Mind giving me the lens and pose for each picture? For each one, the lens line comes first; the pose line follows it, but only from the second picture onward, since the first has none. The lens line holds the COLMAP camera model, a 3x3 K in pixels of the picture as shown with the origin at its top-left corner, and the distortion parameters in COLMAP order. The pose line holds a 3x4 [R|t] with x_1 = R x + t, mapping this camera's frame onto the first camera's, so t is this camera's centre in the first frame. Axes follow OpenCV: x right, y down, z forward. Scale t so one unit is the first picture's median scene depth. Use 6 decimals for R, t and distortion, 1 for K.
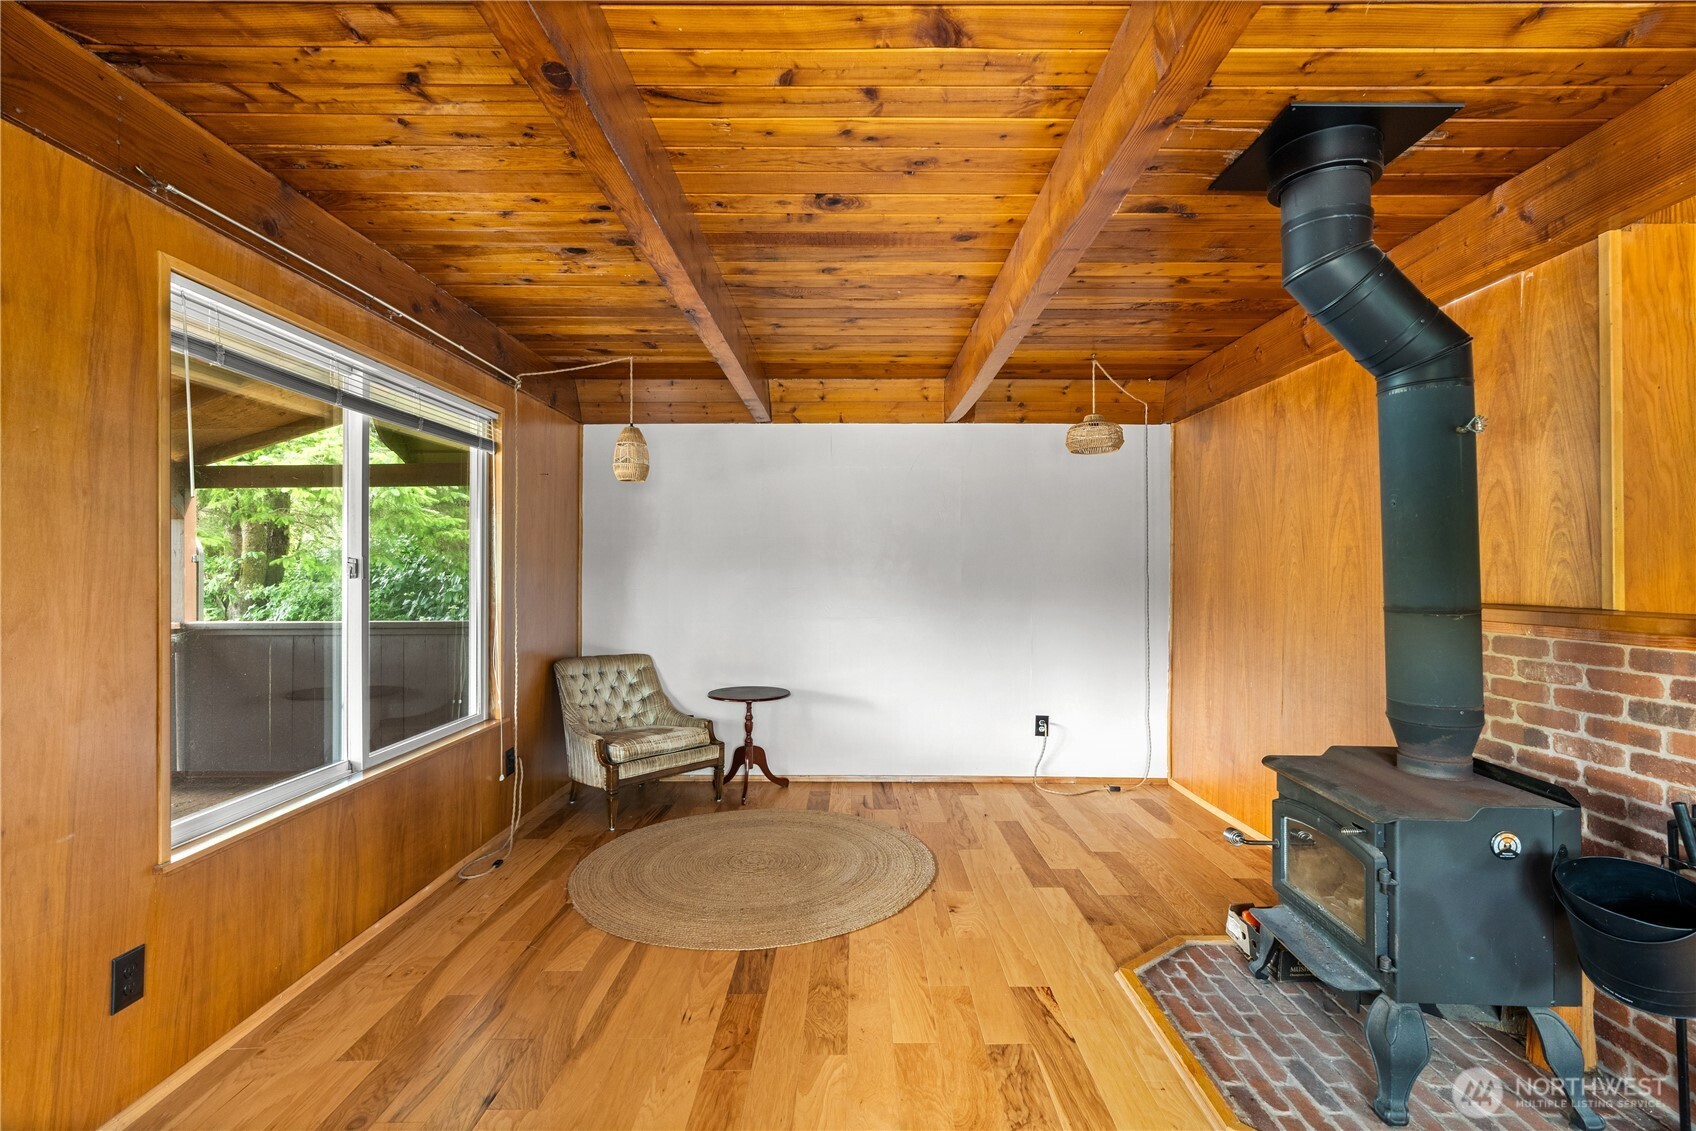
lens RADIAL K [[777.1, 0, 834.1], [0, 777.1, 560.7], [0, 0, 1]] dist [-0.010558, 0.004217]
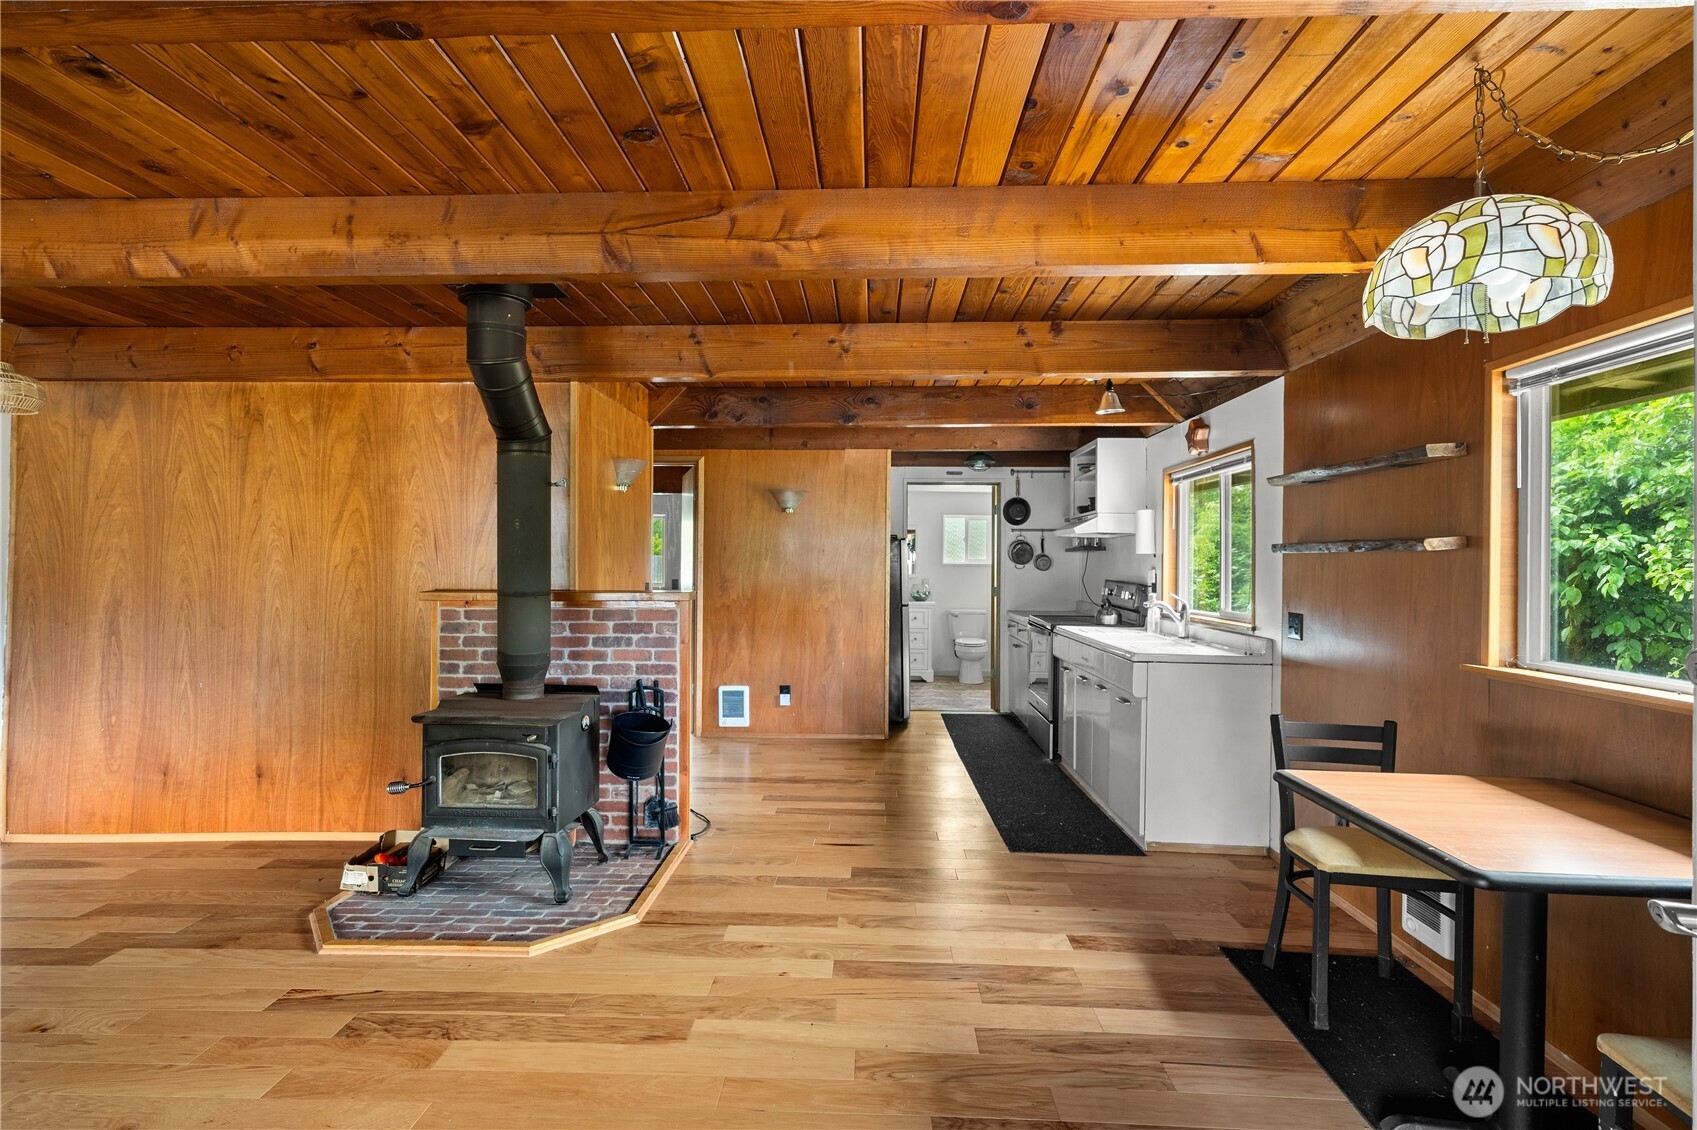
lens RADIAL K [[830.7, 0, 849.7], [0, 830.7, 556.5], [0, 0, 1]] dist [0.002607, 0.001769]
pose [[0.016854, 0.006180, 0.999839, -0.883353], [-0.013482, 0.999891, -0.005953, -0.011486], [-0.999767, -0.013379, 0.016935, 0.303763]]
